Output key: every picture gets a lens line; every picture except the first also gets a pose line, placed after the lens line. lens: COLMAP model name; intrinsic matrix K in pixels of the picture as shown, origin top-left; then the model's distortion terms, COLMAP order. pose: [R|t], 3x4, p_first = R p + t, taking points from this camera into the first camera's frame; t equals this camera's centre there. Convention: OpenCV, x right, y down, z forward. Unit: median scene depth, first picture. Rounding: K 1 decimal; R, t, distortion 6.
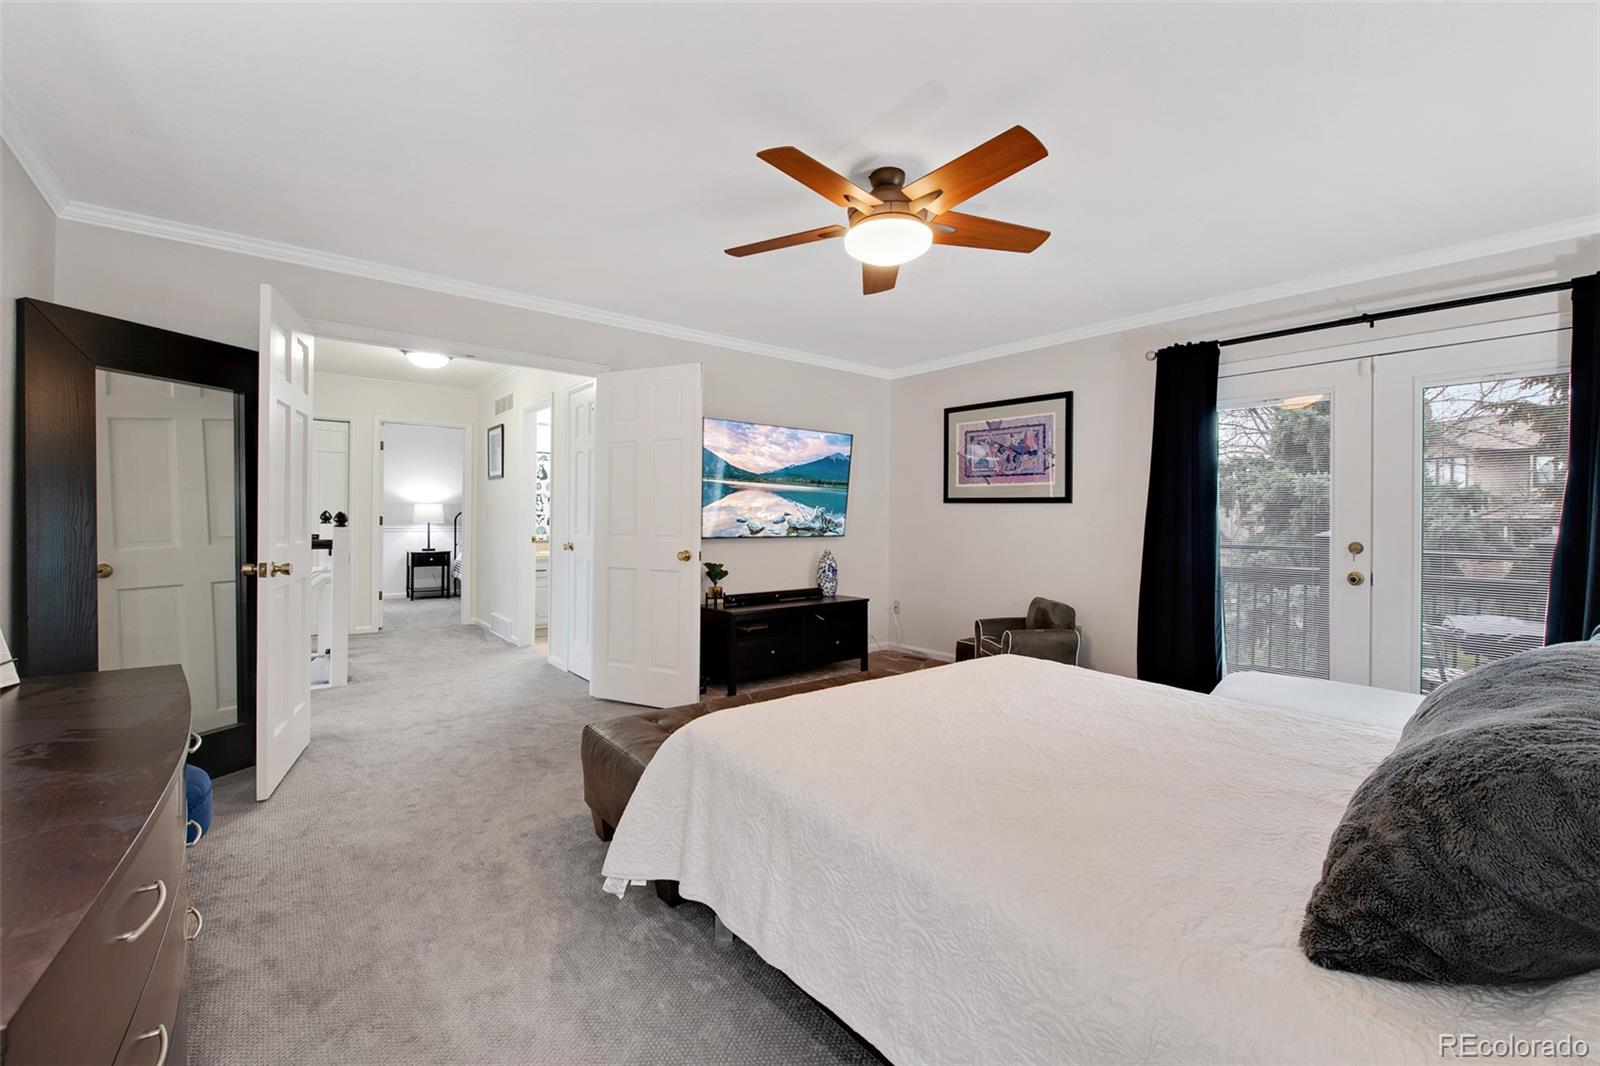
lens RADIAL K [[663.2, 0, 796.6], [0, 663.2, 517.7], [0, 0, 1]] dist [0.001007, 0.000071]
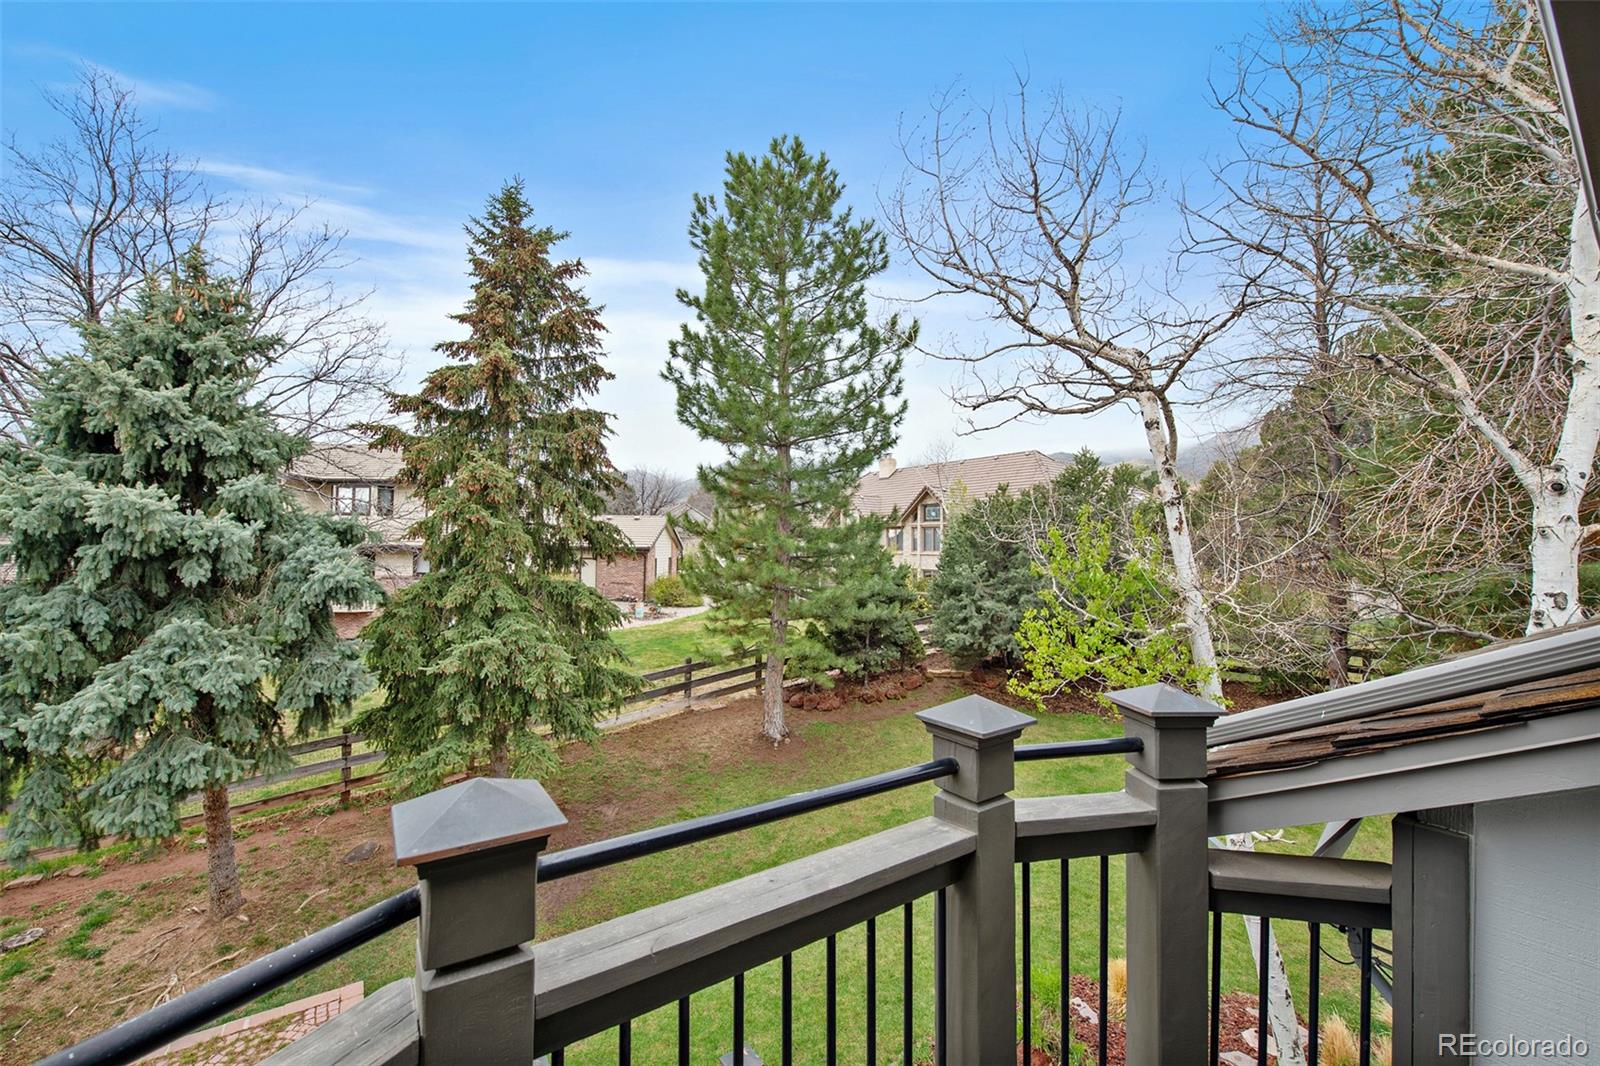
lens RADIAL K [[629.2, 0, 800.0], [0, 629.2, 533.0], [0, 0, 1]] dist [-0.002195, -0.000311]
pose [[0.061983, 0.014699, 0.997969, 0.262516], [-0.008491, 0.999863, -0.014200, -0.021985], [-0.998041, -0.007594, 0.062099, 0.370021]]
